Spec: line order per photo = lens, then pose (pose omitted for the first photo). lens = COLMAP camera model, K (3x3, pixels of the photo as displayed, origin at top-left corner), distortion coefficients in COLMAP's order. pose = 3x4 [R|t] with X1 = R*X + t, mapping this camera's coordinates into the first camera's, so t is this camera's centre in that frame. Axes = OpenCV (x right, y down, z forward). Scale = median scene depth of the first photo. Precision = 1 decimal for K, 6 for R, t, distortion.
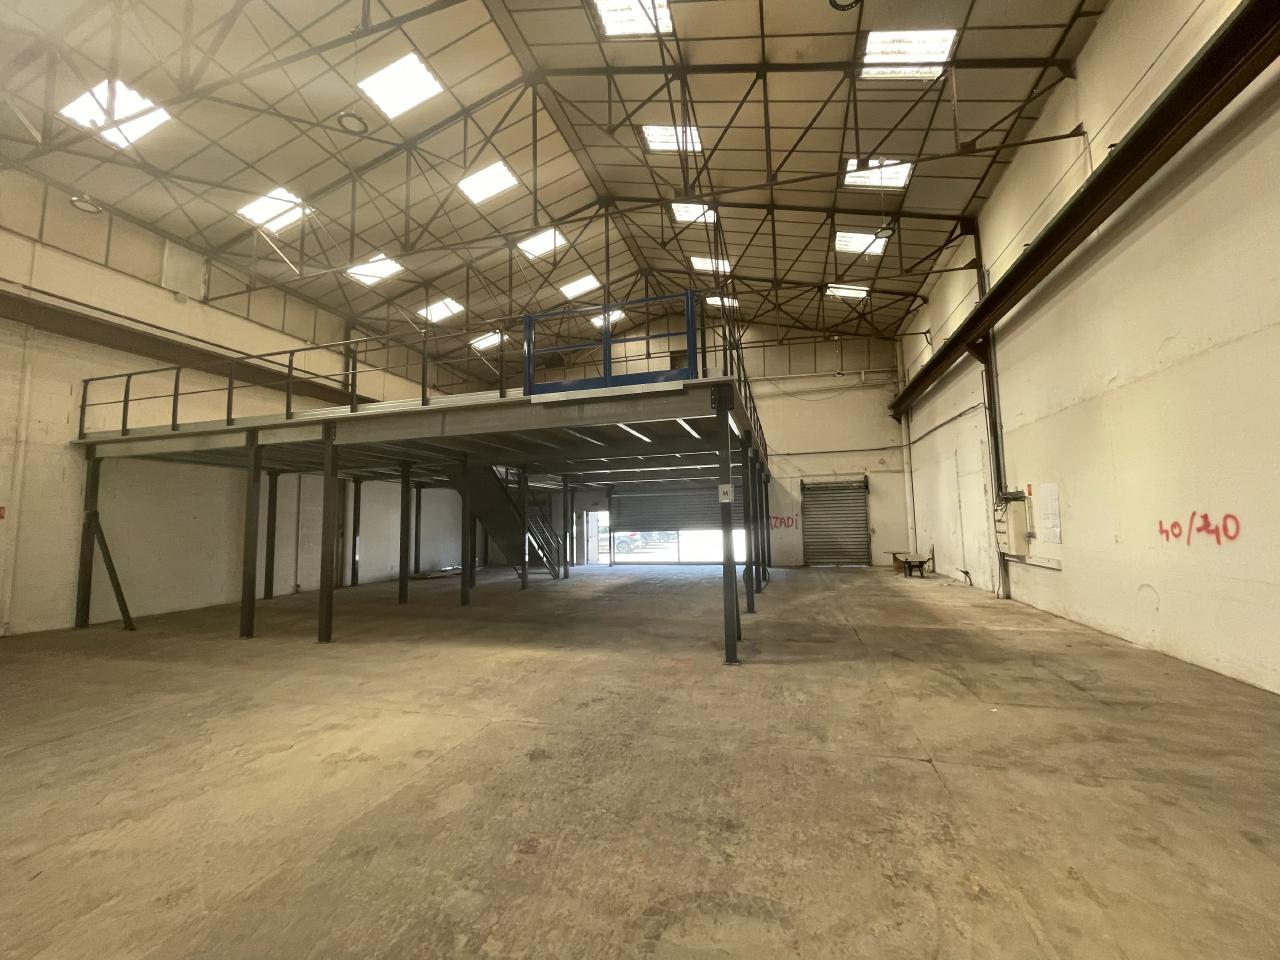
lens RADIAL K [[513.9, 0, 638.9], [0, 513.9, 475.1], [0, 0, 1]] dist [-0.002804, 0.000080]
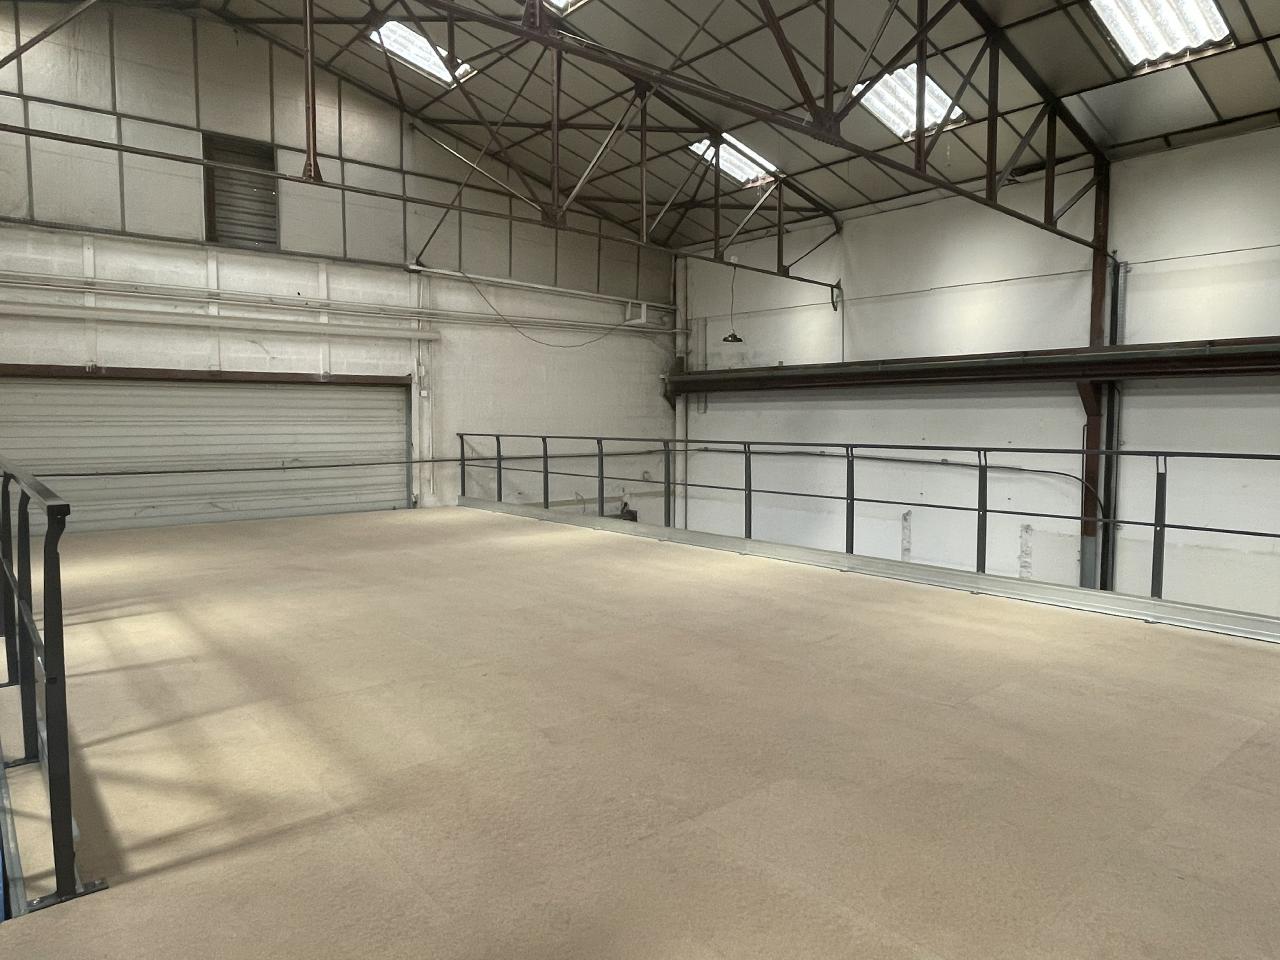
lens RADIAL K [[831.4, 0, 640.9], [0, 831.4, 480.3], [0, 0, 1]] dist [-0.006028, -0.000933]
pose [[0.551891, -0.035562, 0.833158, -0.268832], [-0.089260, 0.990831, 0.101418, -0.111462], [-0.829126, -0.130339, 0.543656, 0.519432]]
